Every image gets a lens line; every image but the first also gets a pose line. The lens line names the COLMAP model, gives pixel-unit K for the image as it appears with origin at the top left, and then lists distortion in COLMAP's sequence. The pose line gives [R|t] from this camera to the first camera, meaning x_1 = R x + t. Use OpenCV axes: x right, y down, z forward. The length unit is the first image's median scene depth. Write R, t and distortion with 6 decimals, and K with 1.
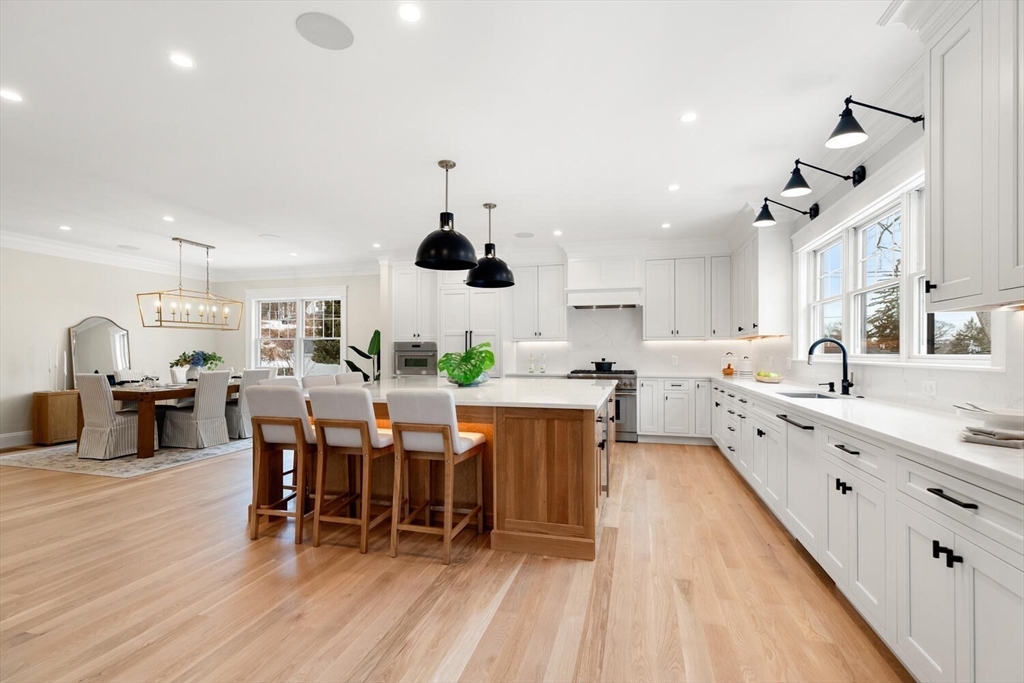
lens RADIAL K [[462.4, 0, 510.4], [0, 462.4, 346.6], [0, 0, 1]] dist [0.001248, 0.000476]
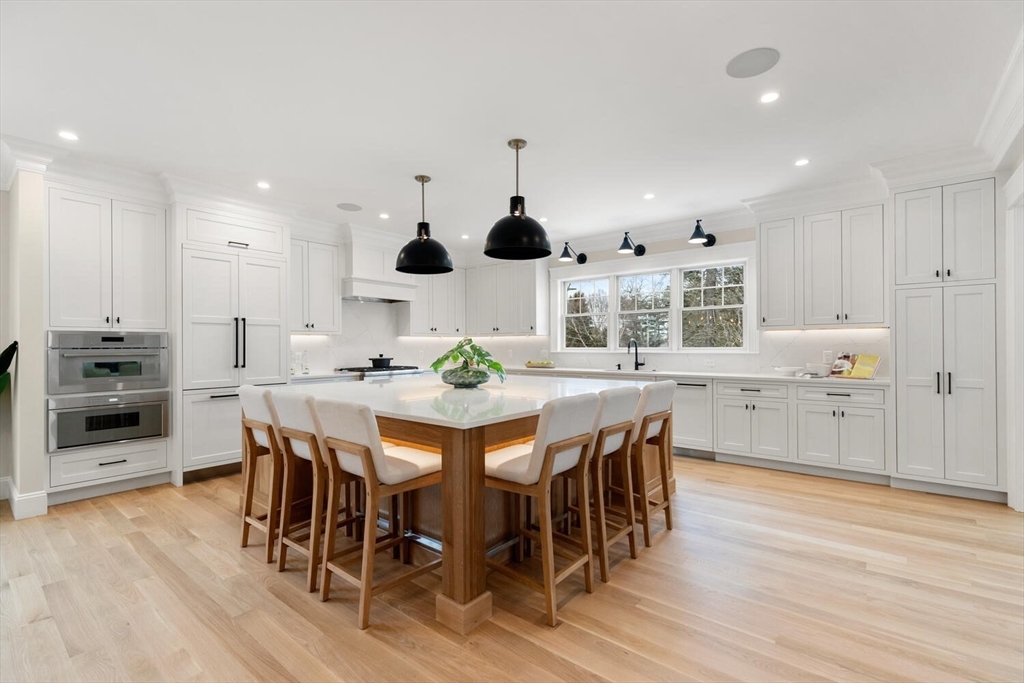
lens RADIAL K [[462.4, 0, 510.4], [0, 462.4, 346.6], [0, 0, 1]] dist [0.001248, 0.000476]
pose [[0.406531, -0.003841, 0.913629, -0.569034], [-0.005754, 0.999961, 0.006765, 0.001541], [-0.913619, -0.008007, 0.406493, 0.371859]]
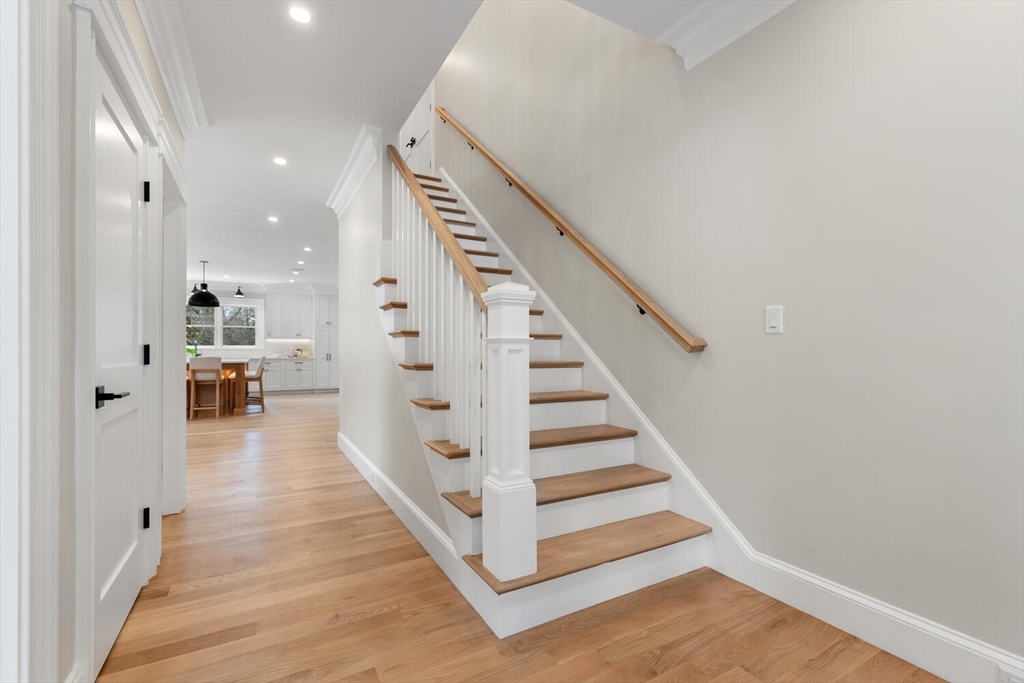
lens RADIAL K [[462.4, 0, 510.4], [0, 462.4, 346.6], [0, 0, 1]] dist [0.001248, 0.000476]
pose [[-0.696092, 0.003284, 0.717945, -1.651005], [-0.008593, 0.999880, -0.012905, 0.023306], [-0.717901, -0.015152, -0.695981, 0.876265]]
